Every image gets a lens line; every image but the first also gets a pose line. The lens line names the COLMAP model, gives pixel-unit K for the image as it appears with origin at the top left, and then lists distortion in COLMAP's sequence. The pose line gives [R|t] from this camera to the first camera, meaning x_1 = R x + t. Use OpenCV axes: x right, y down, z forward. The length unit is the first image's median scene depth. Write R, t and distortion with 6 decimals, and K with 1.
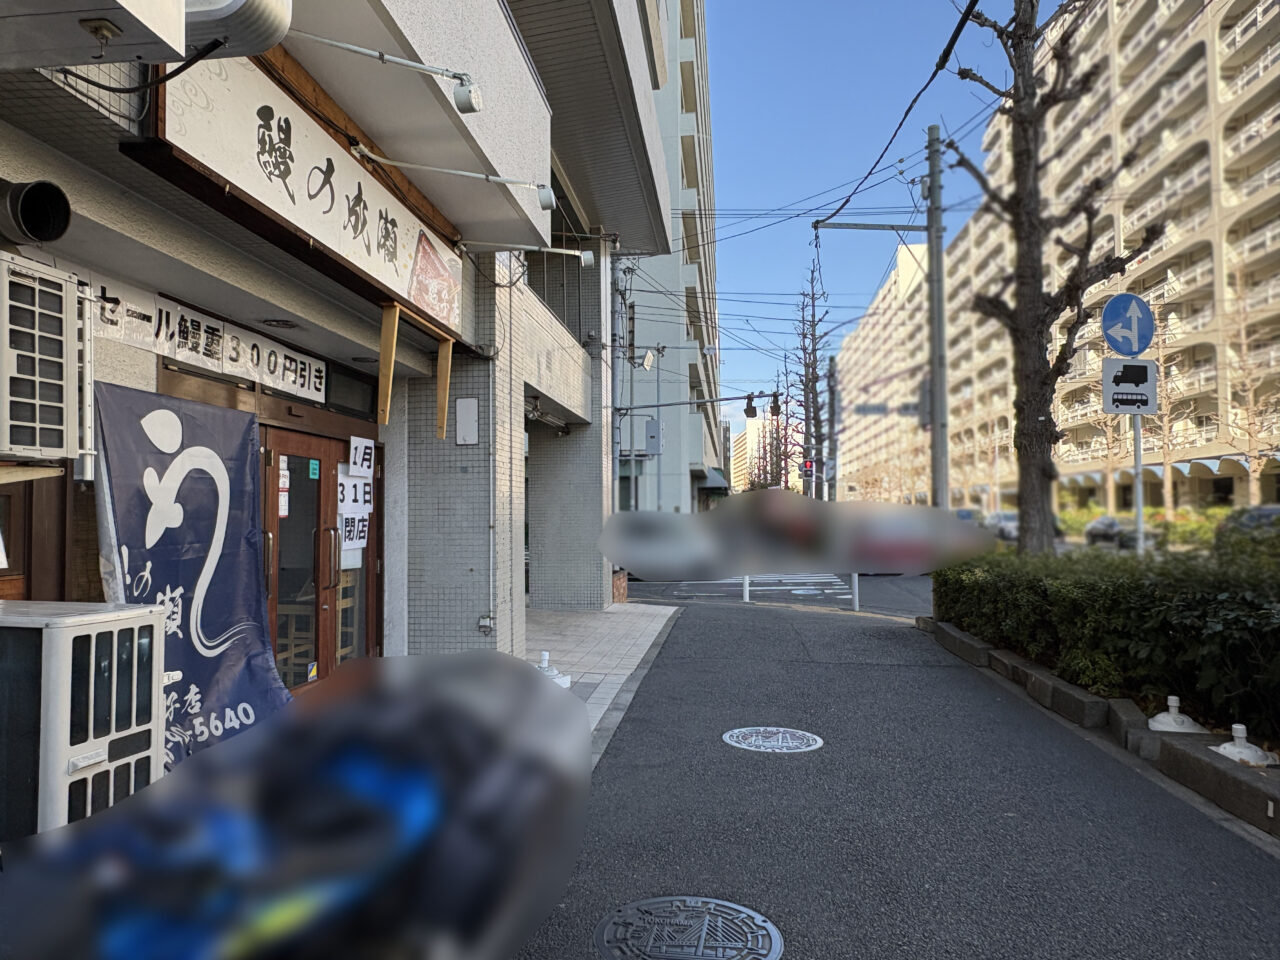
lens RADIAL K [[868.2, 0, 634.5], [0, 868.2, 478.2], [0, 0, 1]] dist [-0.006841, 0.002996]
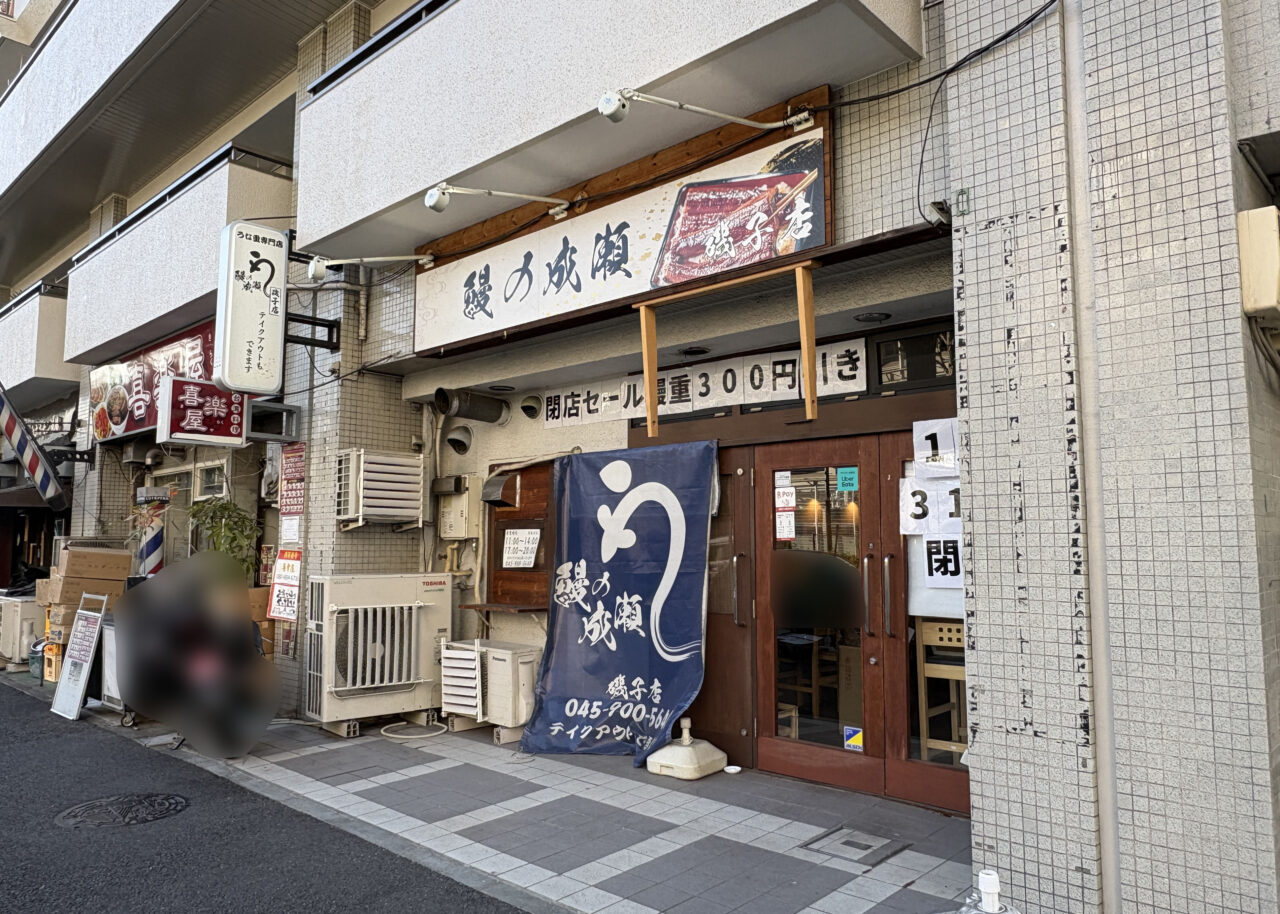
lens RADIAL K [[923.2, 0, 630.8], [0, 923.2, 460.7], [0, 0, 1]] dist [0.002038, 0.000586]
pose [[-0.620299, -0.067075, -0.781493, 0.556744], [0.035857, 0.992870, -0.113679, 0.083171], [0.783546, -0.098537, -0.613471, 1.843850]]
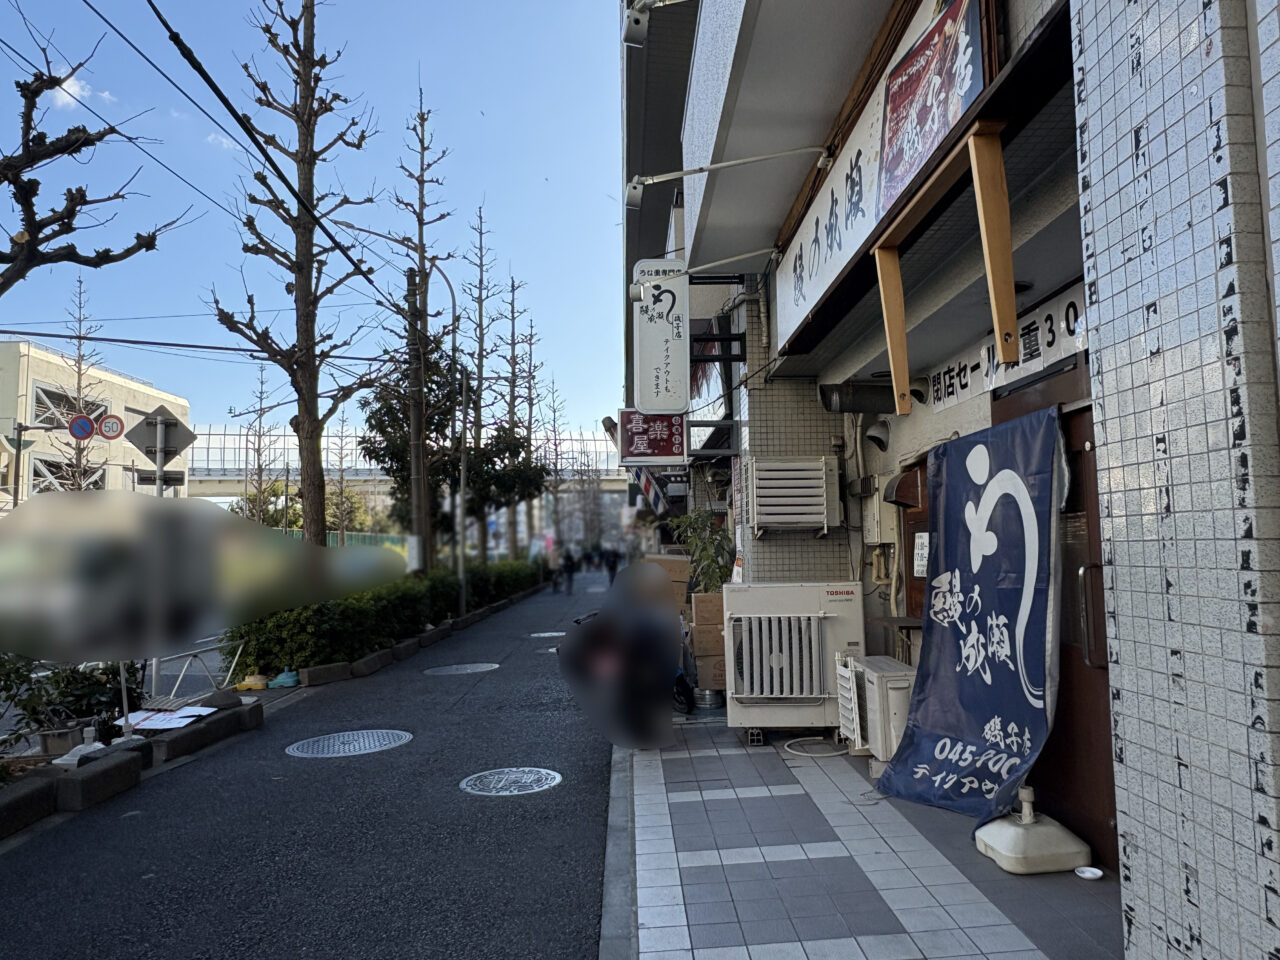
lens RADIAL K [[868.2, 0, 634.4], [0, 868.2, 479.4], [0, 0, 1]] dist [-0.006841, 0.002996]
pose [[-0.992965, 0.013075, -0.117680, 0.008065], [0.027501, 0.992173, -0.121805, 0.079895], [0.115167, -0.124185, -0.985553, 1.942939]]
